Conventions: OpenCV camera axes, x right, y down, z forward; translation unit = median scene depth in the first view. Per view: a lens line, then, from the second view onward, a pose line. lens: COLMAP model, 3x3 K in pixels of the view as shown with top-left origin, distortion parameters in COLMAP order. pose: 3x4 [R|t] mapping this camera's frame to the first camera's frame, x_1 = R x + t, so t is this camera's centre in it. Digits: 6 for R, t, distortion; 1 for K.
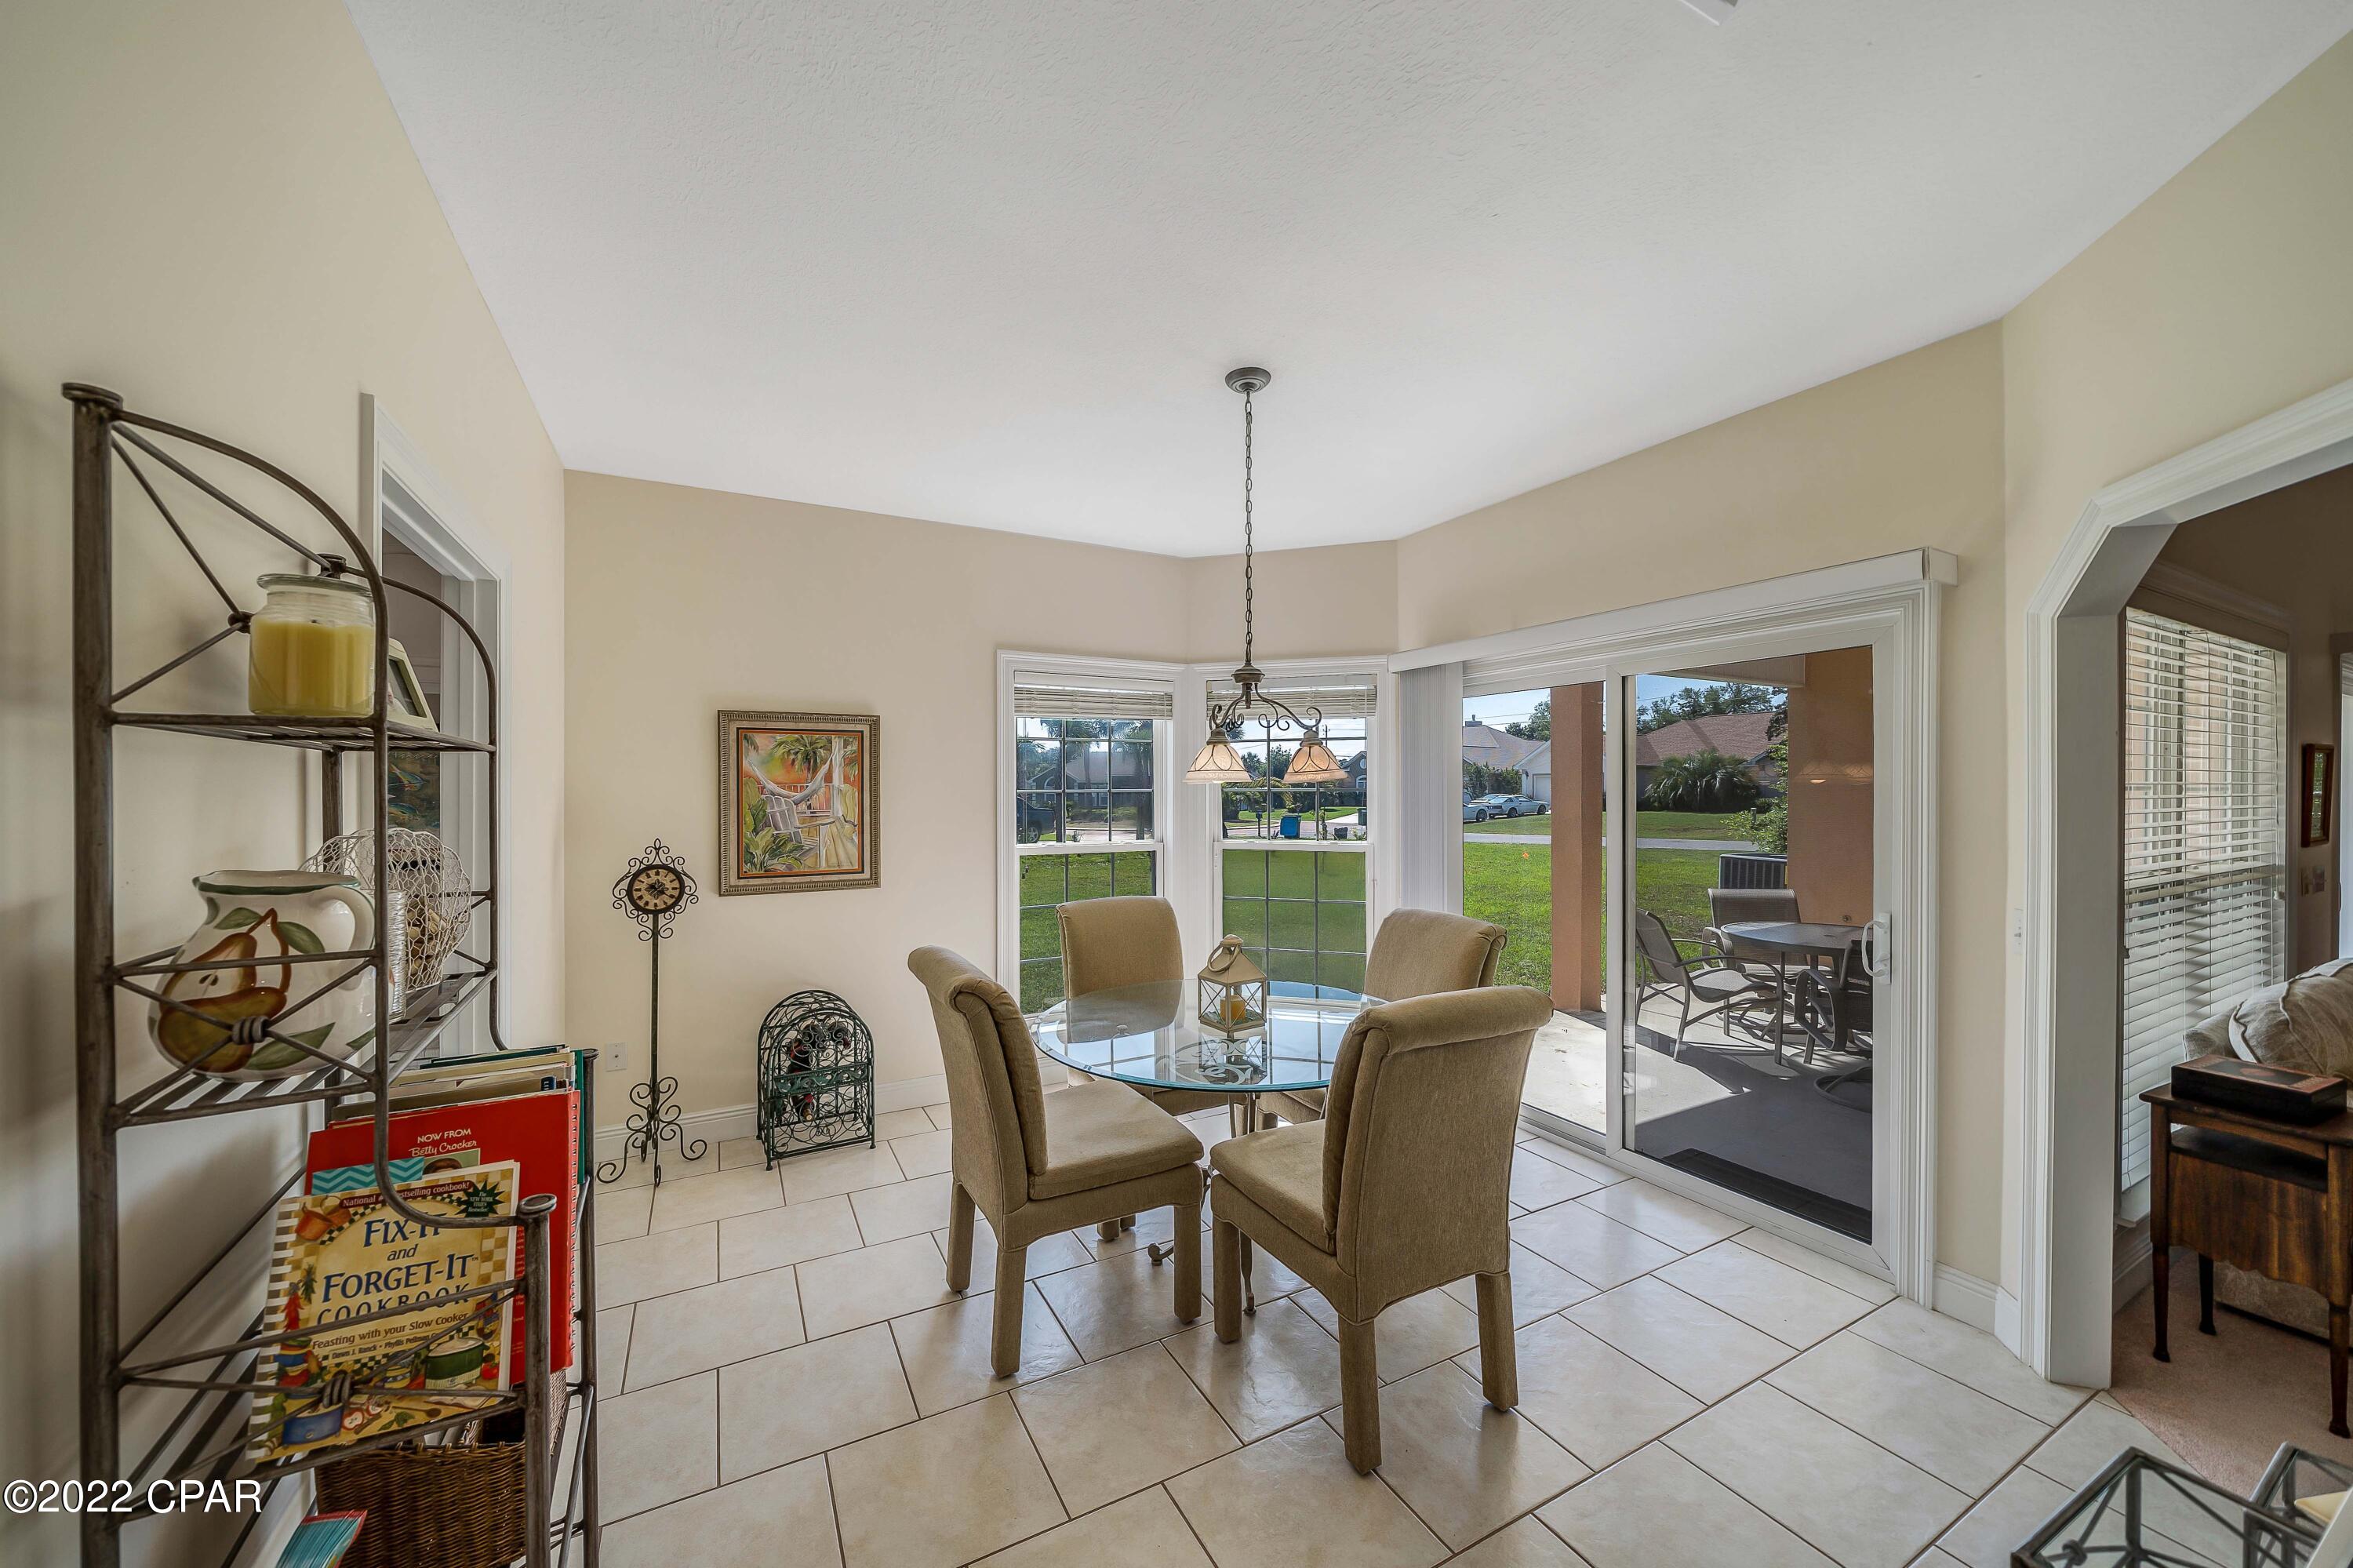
lens RADIAL K [[832.6, 0, 1163.8], [0, 832.6, 791.8], [0, 0, 1]] dist [-0.005617, 0.000763]
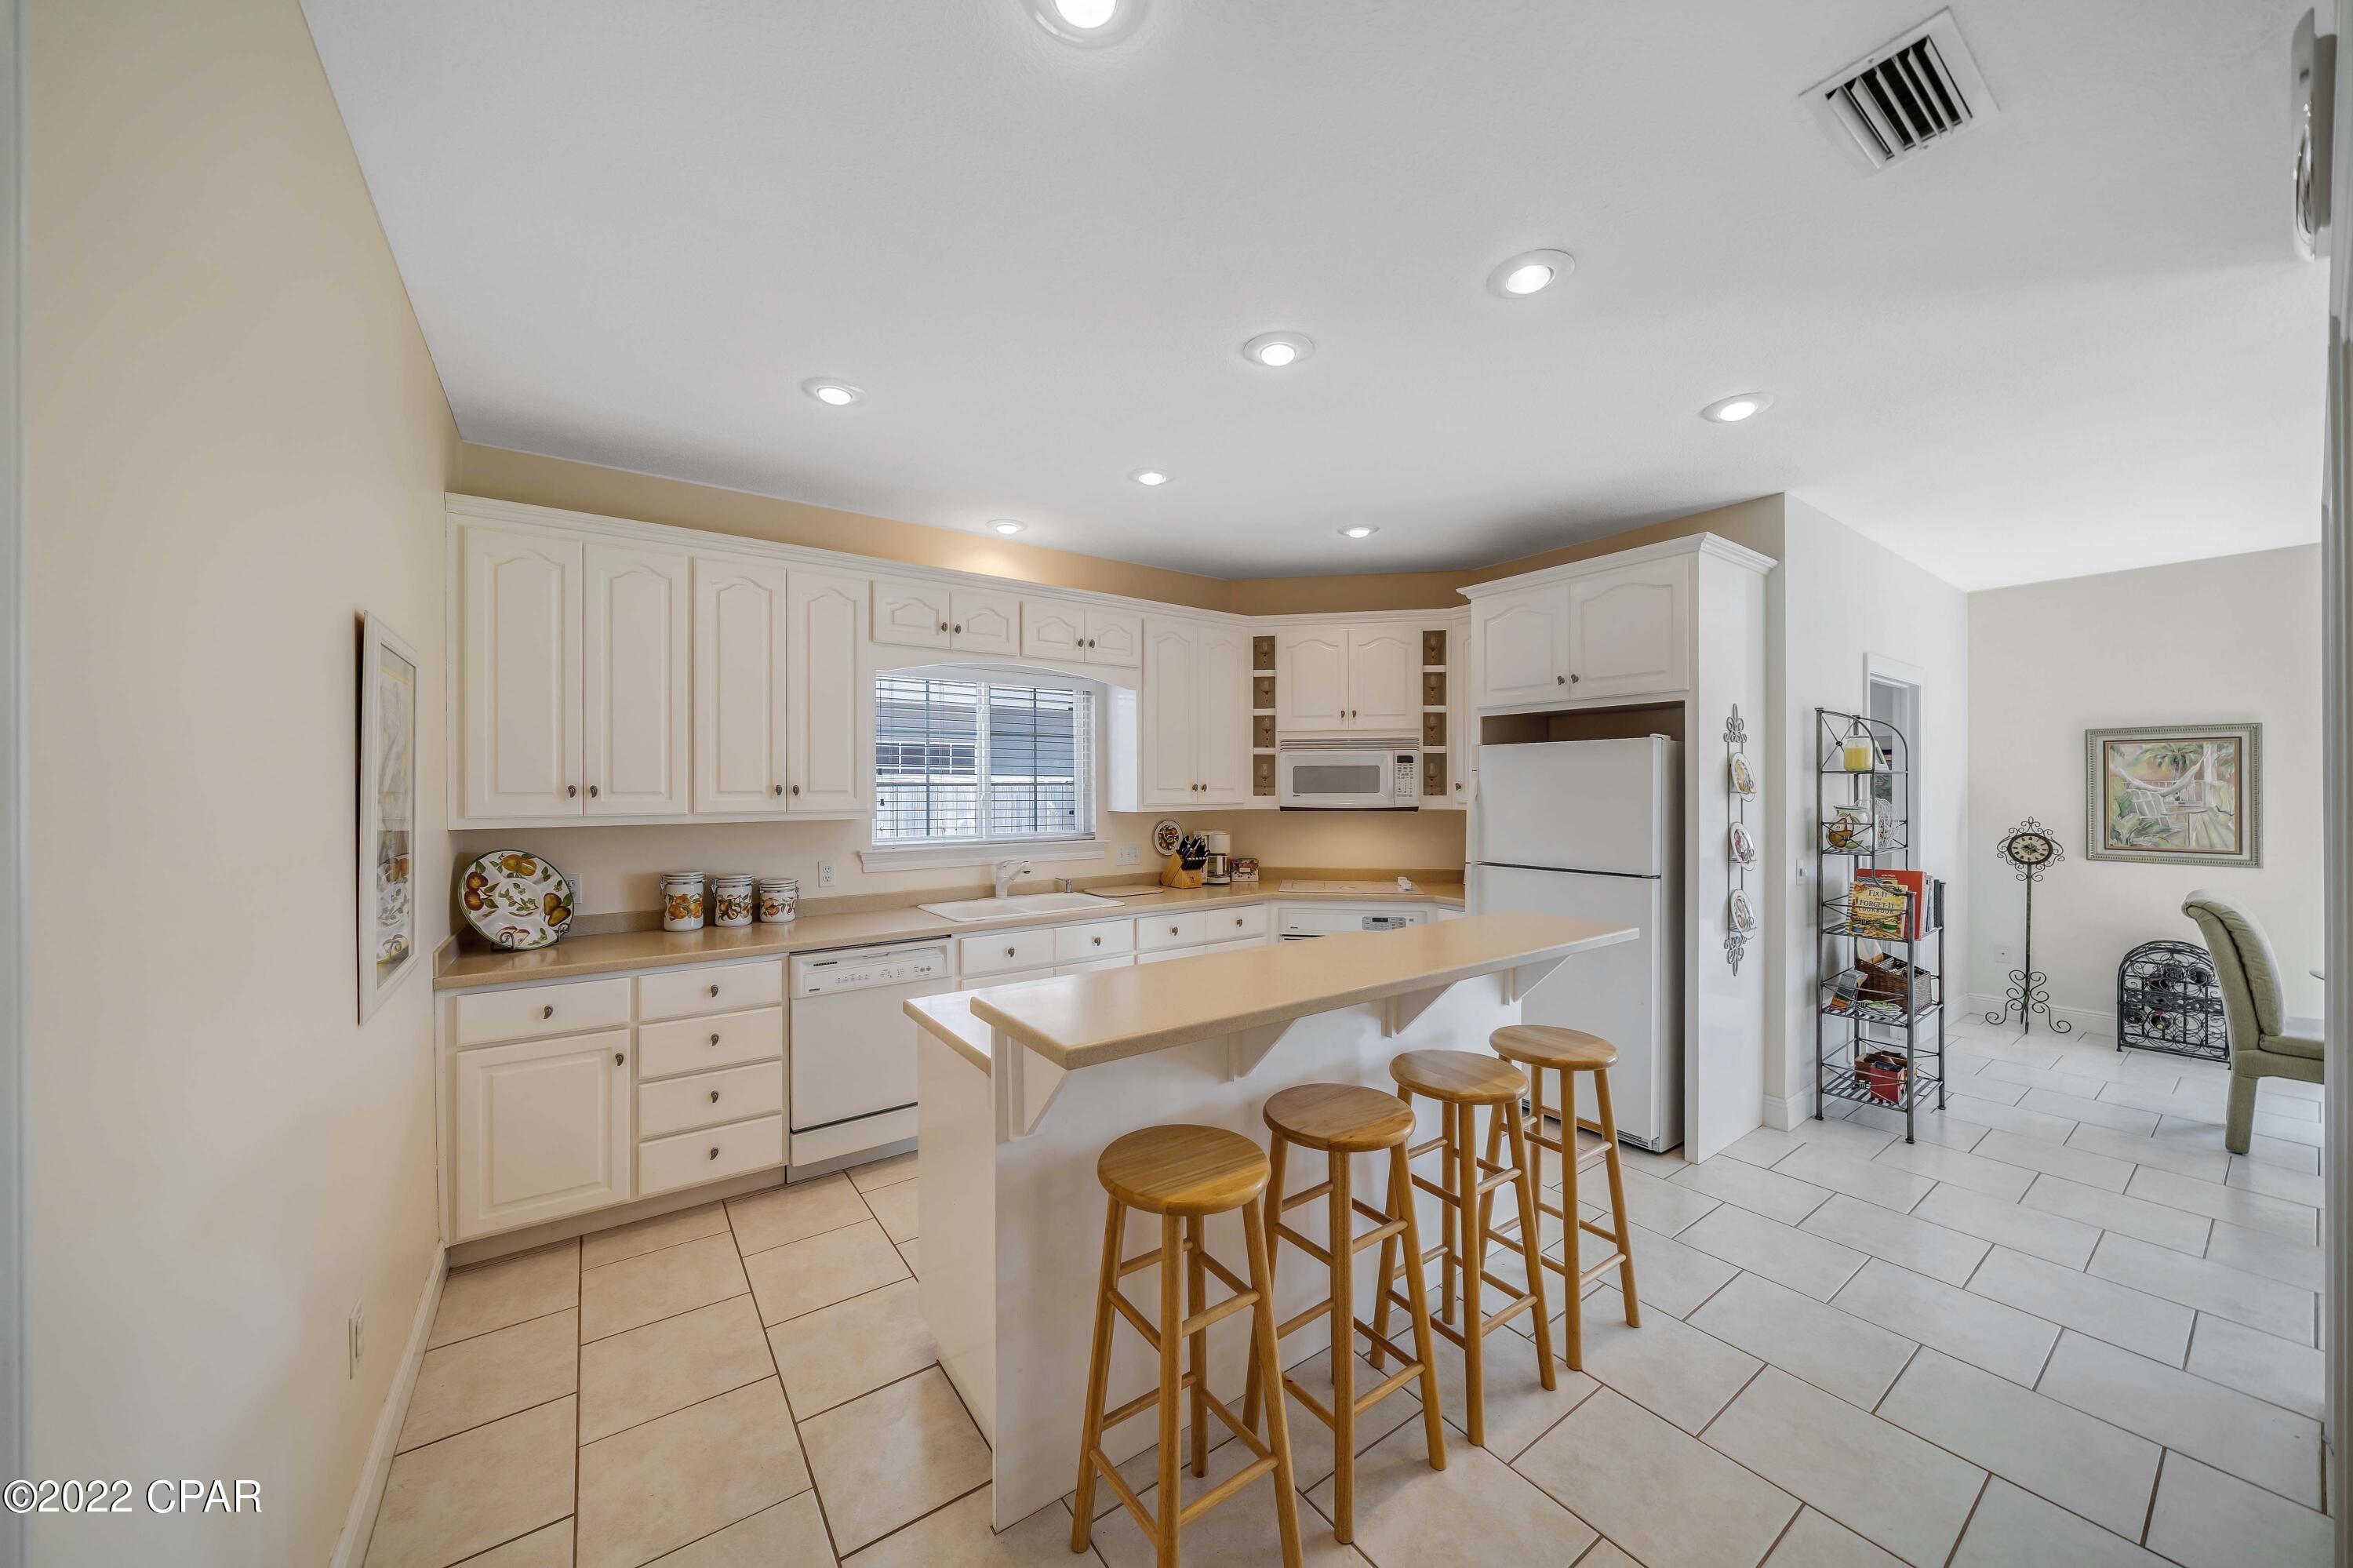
lens RADIAL K [[832.6, 0, 1182.9], [0, 832.6, 784.7], [0, 0, 1]] dist [-0.005617, 0.000763]
pose [[0.137415, -0.000684, -0.990513, 0.697054], [-0.001753, 0.999998, -0.000934, 0.000296], [0.990512, 0.001864, 0.137414, -0.774770]]
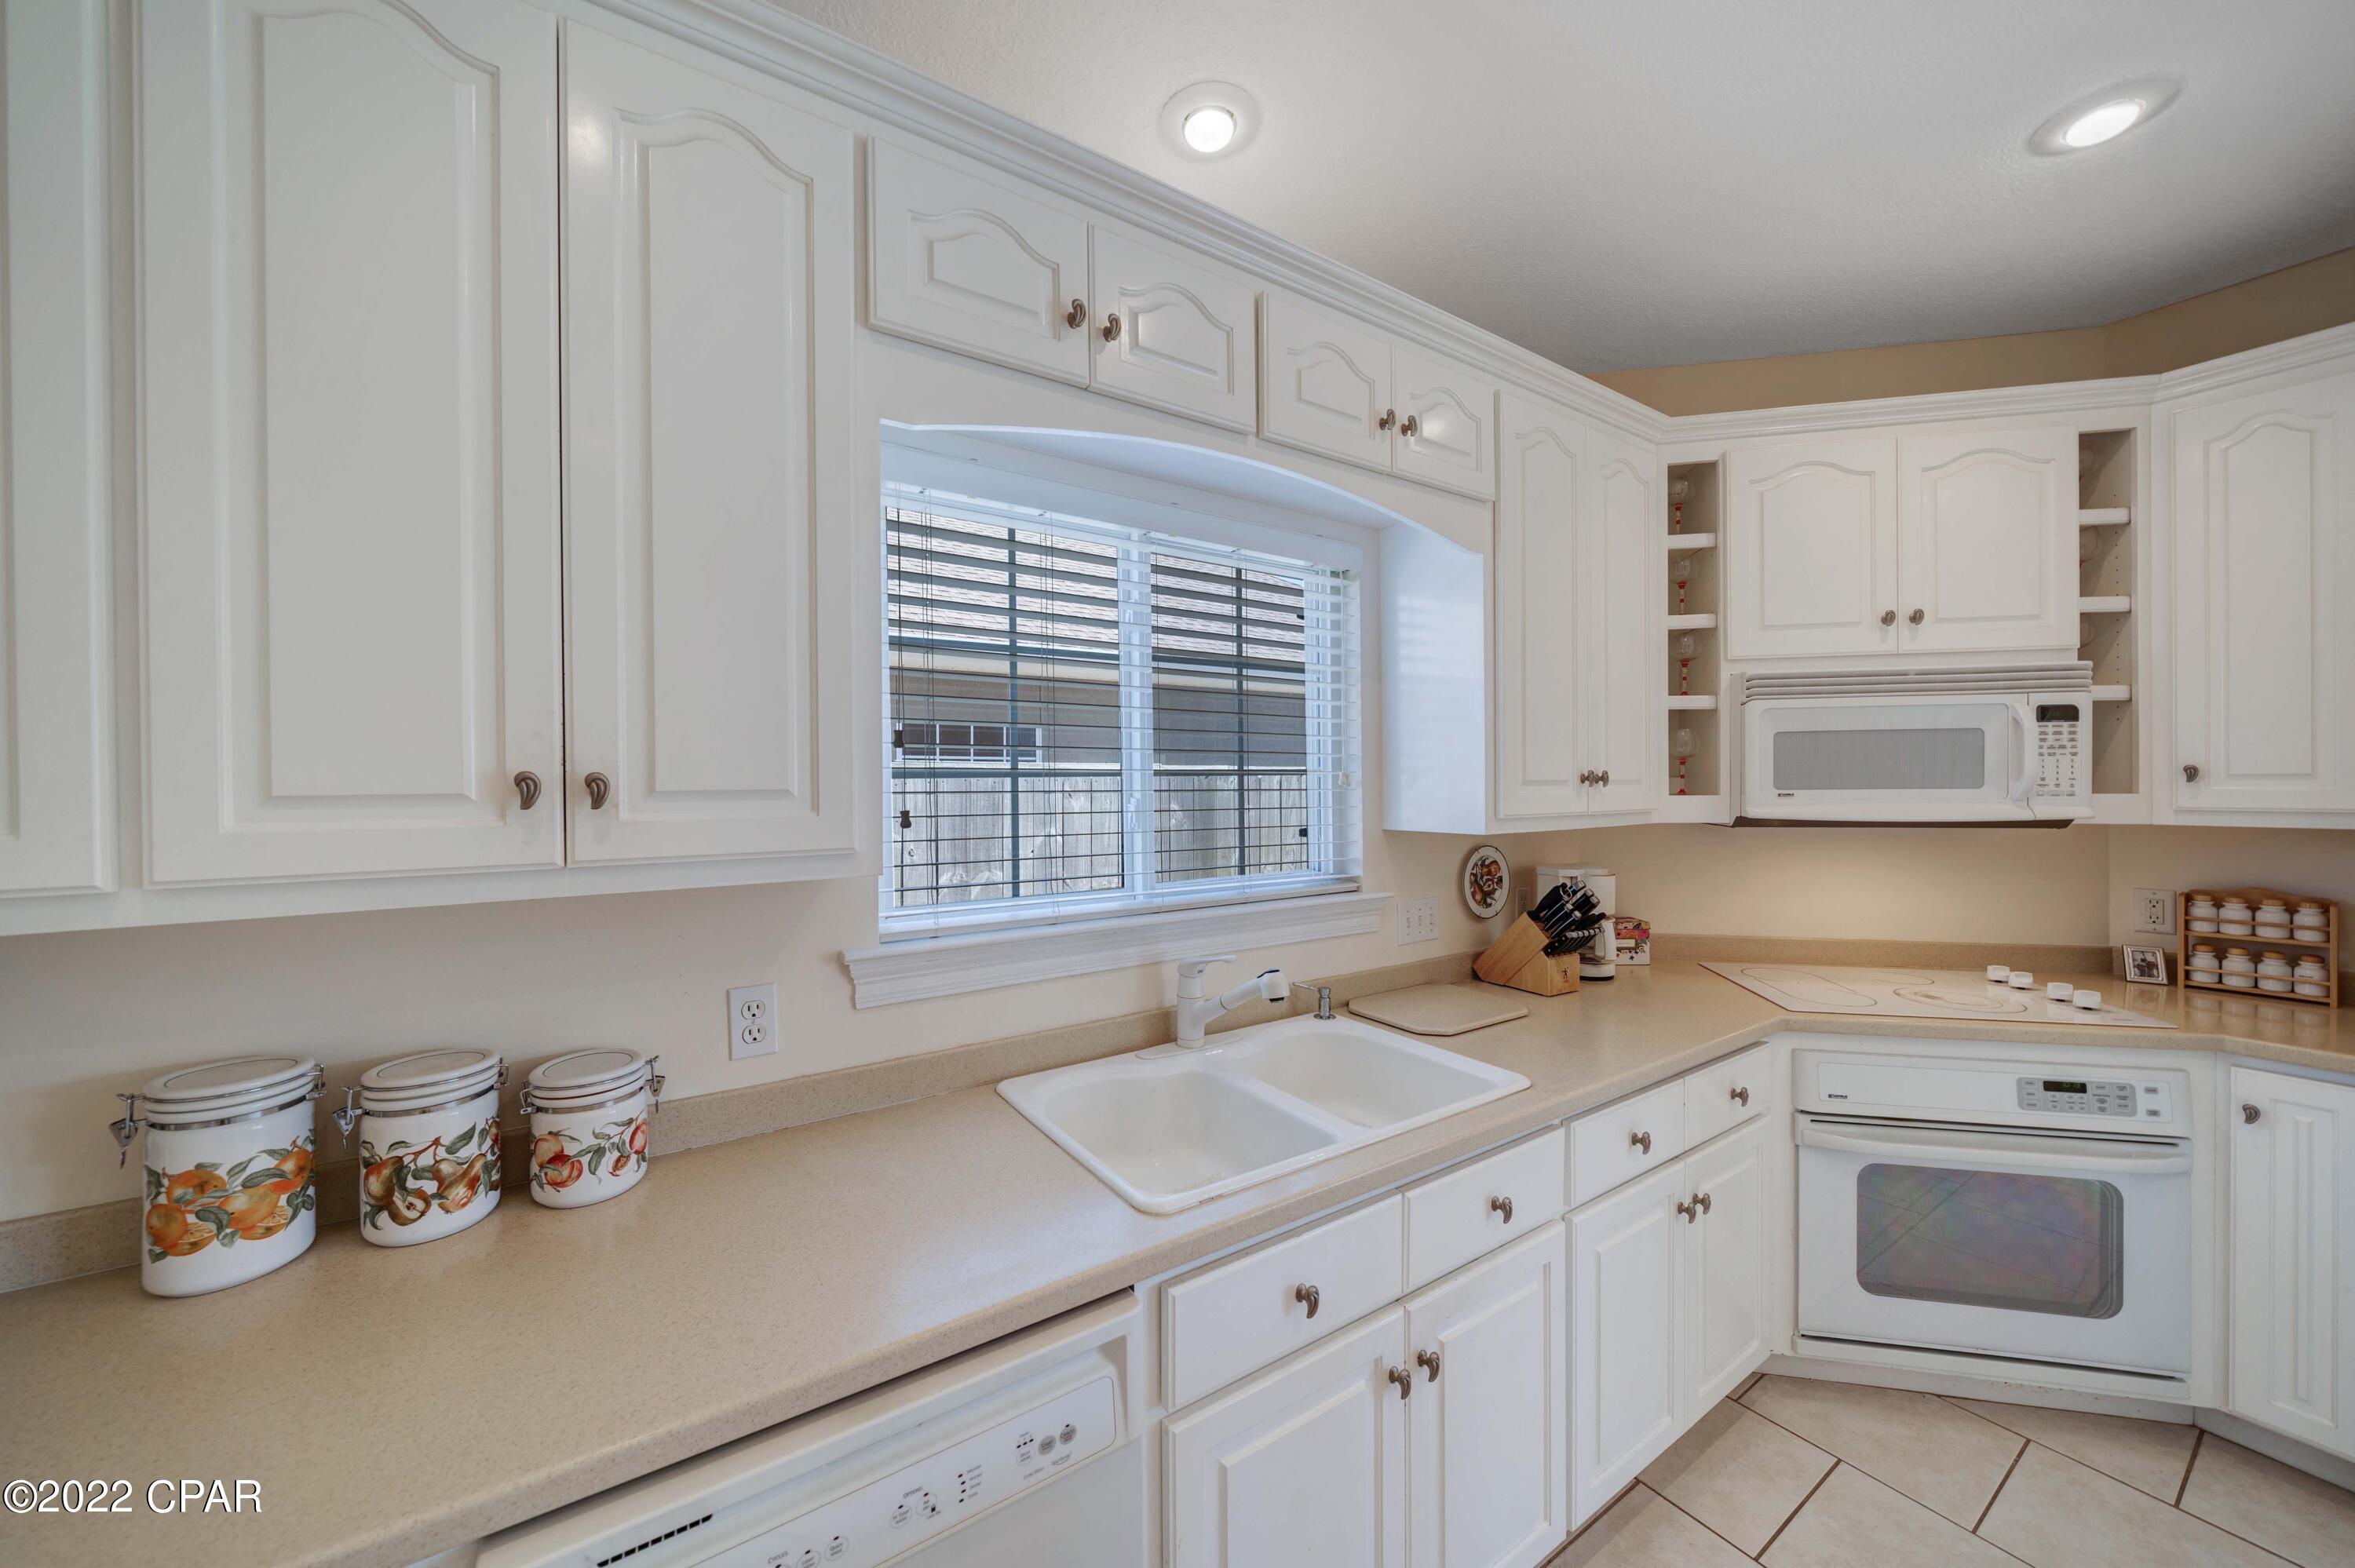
lens RADIAL K [[833.2, 0, 1174.7], [0, 833.2, 783.3], [0, 0, 1]] dist [-0.005617, 0.000763]
pose [[0.093441, 0.005974, -0.995607, -0.046387], [0.002287, 0.999978, 0.006215, 0.002853], [0.995622, -0.002858, 0.093426, -0.926830]]
